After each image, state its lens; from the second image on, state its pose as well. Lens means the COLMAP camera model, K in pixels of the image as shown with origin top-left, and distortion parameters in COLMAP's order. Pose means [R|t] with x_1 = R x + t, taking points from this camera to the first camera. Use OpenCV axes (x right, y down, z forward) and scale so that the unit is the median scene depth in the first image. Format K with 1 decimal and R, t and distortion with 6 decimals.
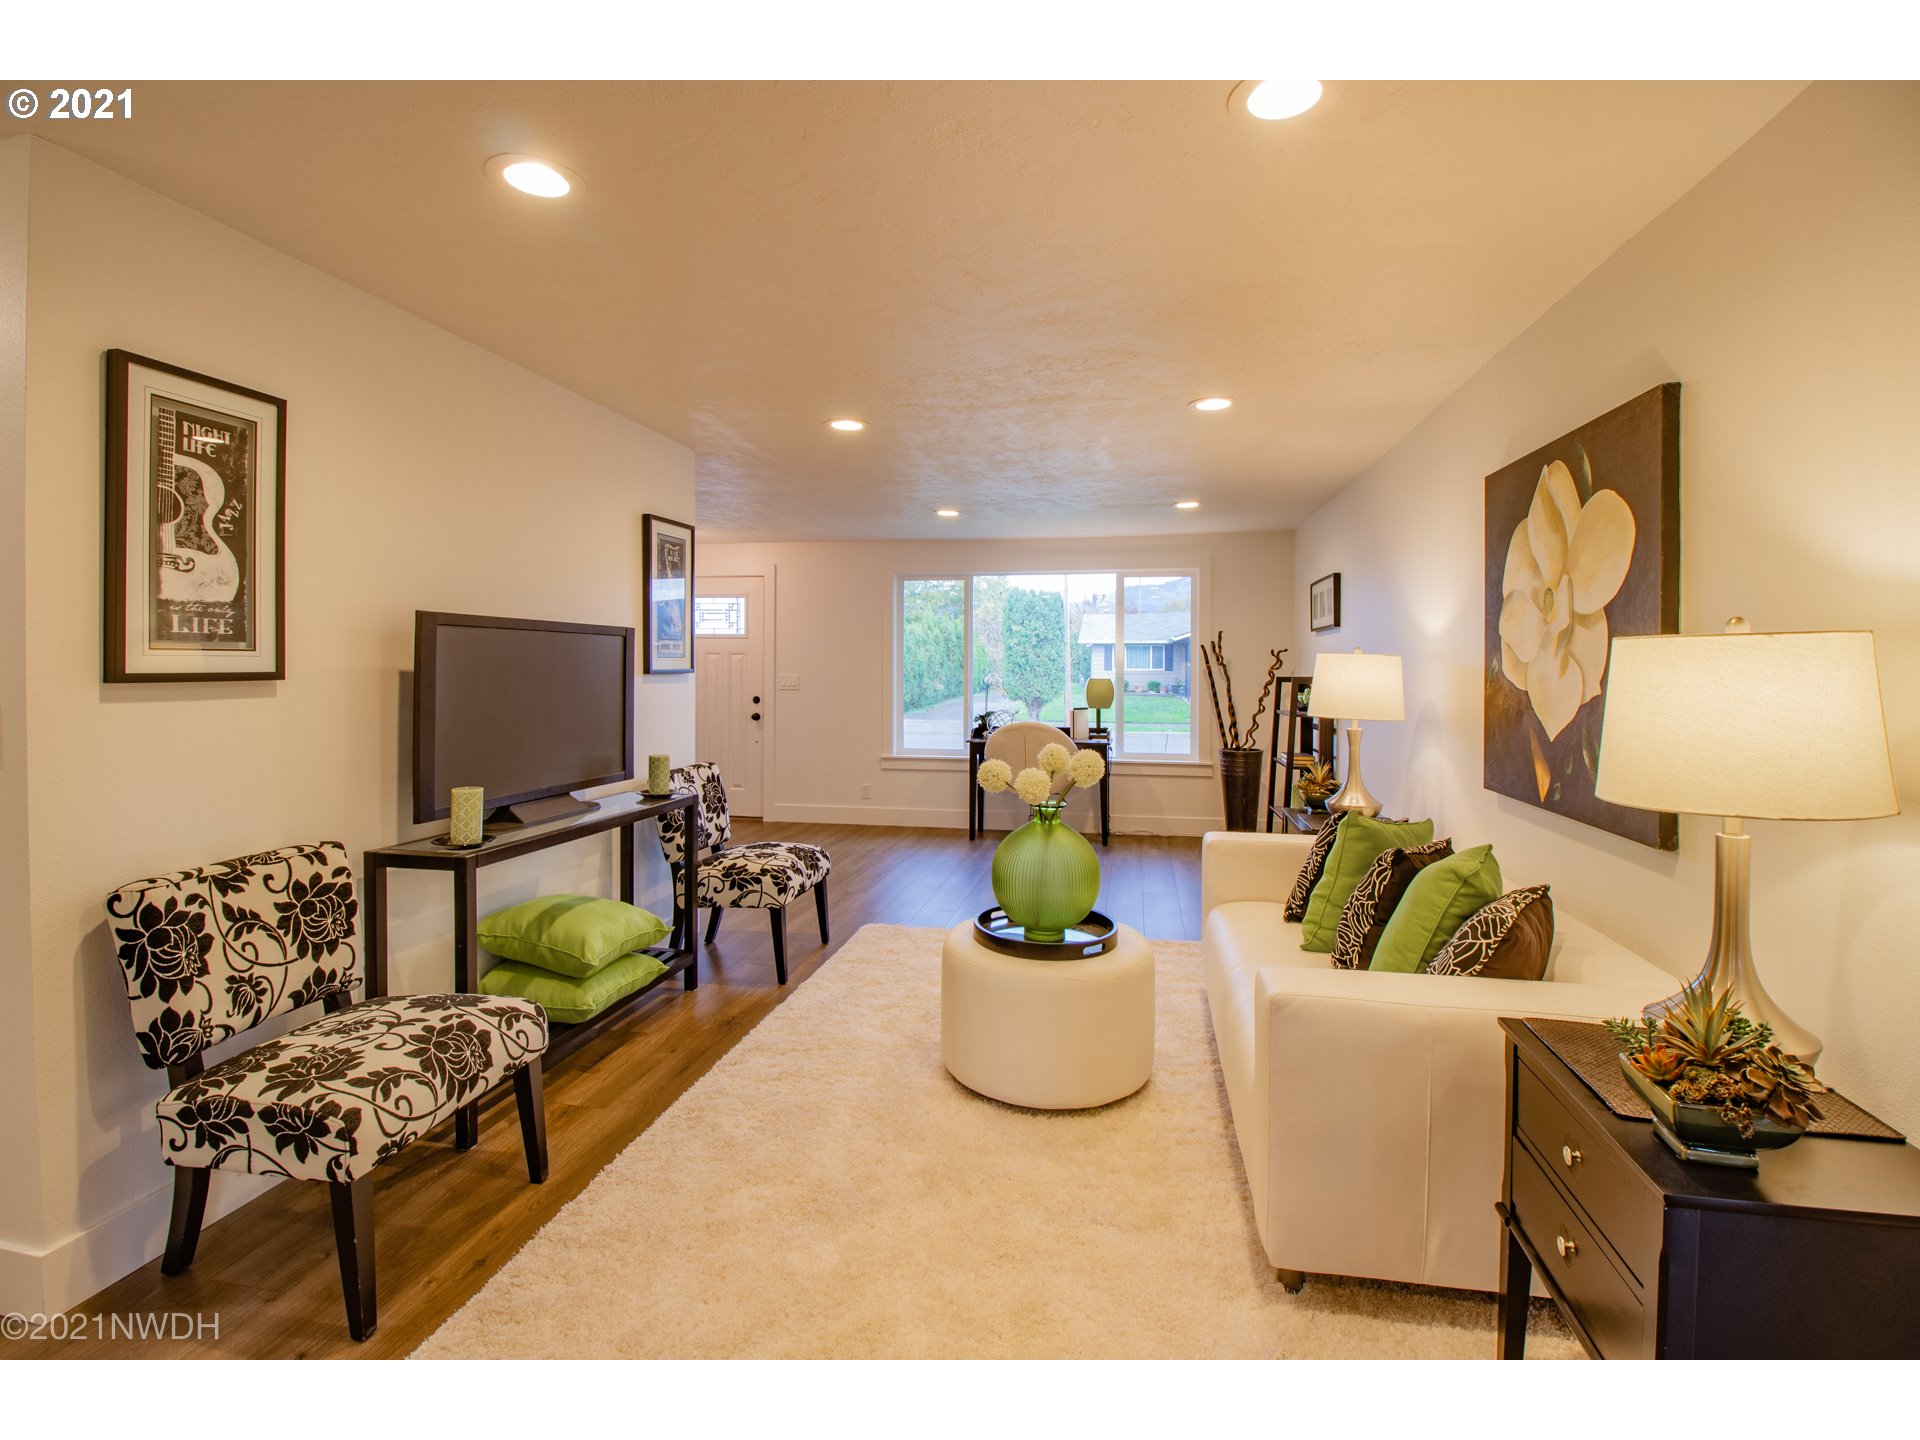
lens RADIAL K [[904.4, 0, 965.4], [0, 904.4, 671.4], [0, 0, 1]] dist [0.014487, 0.000319]
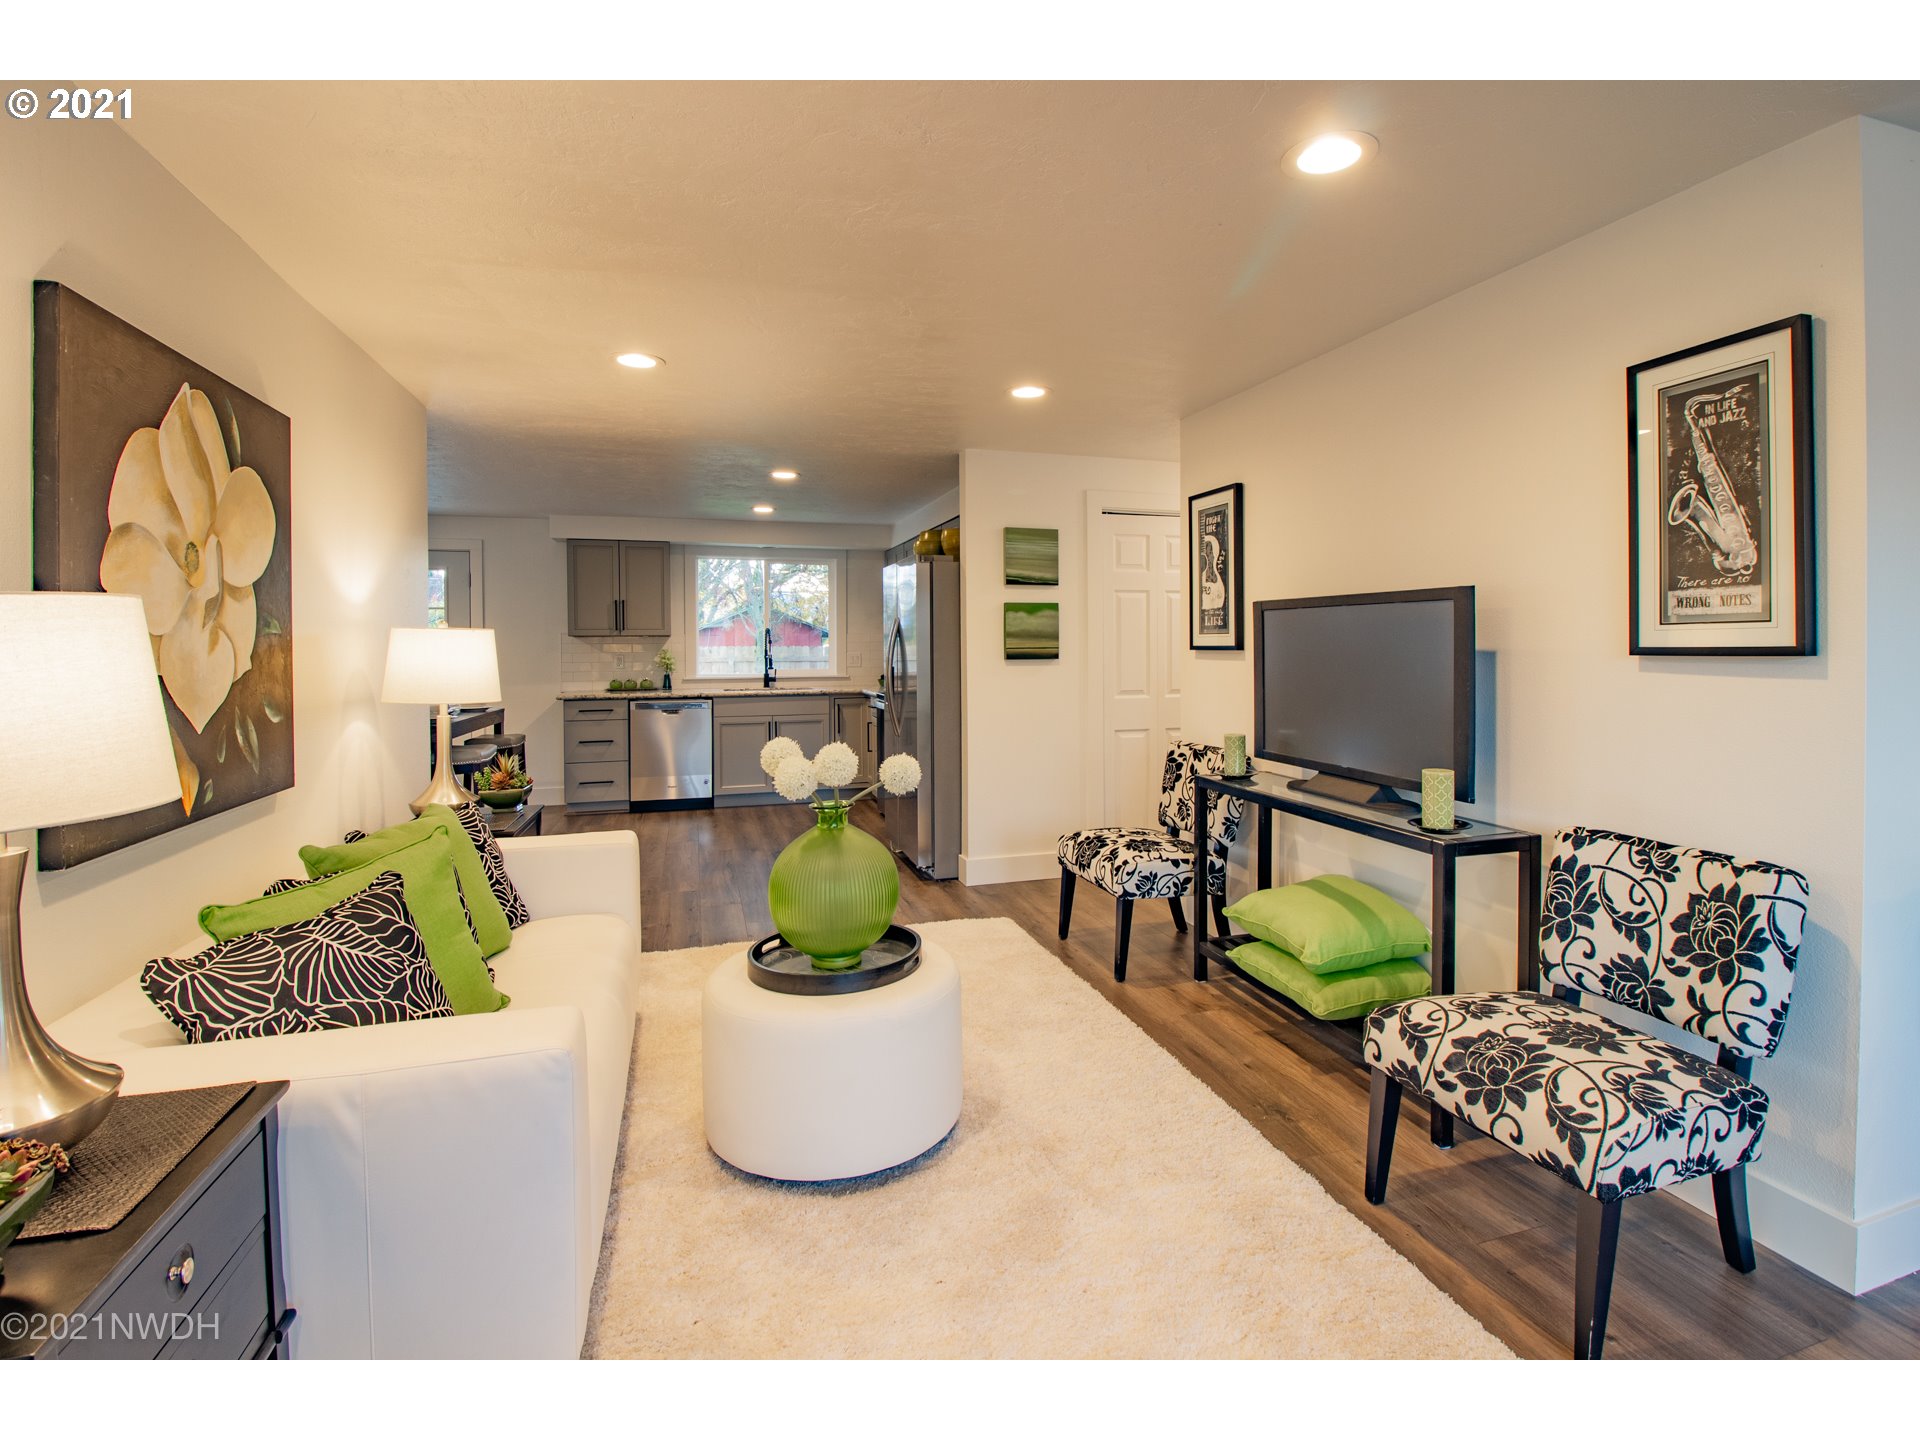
lens RADIAL K [[827.4, 0, 961.1], [0, 827.4, 654.2], [0, 0, 1]] dist [-0.000884, -0.000153]
pose [[-0.874673, 0.006364, -0.484671, 0.400132], [-0.002680, 0.999835, 0.017965, -0.008855], [0.484706, 0.017012, -0.874512, 1.932766]]
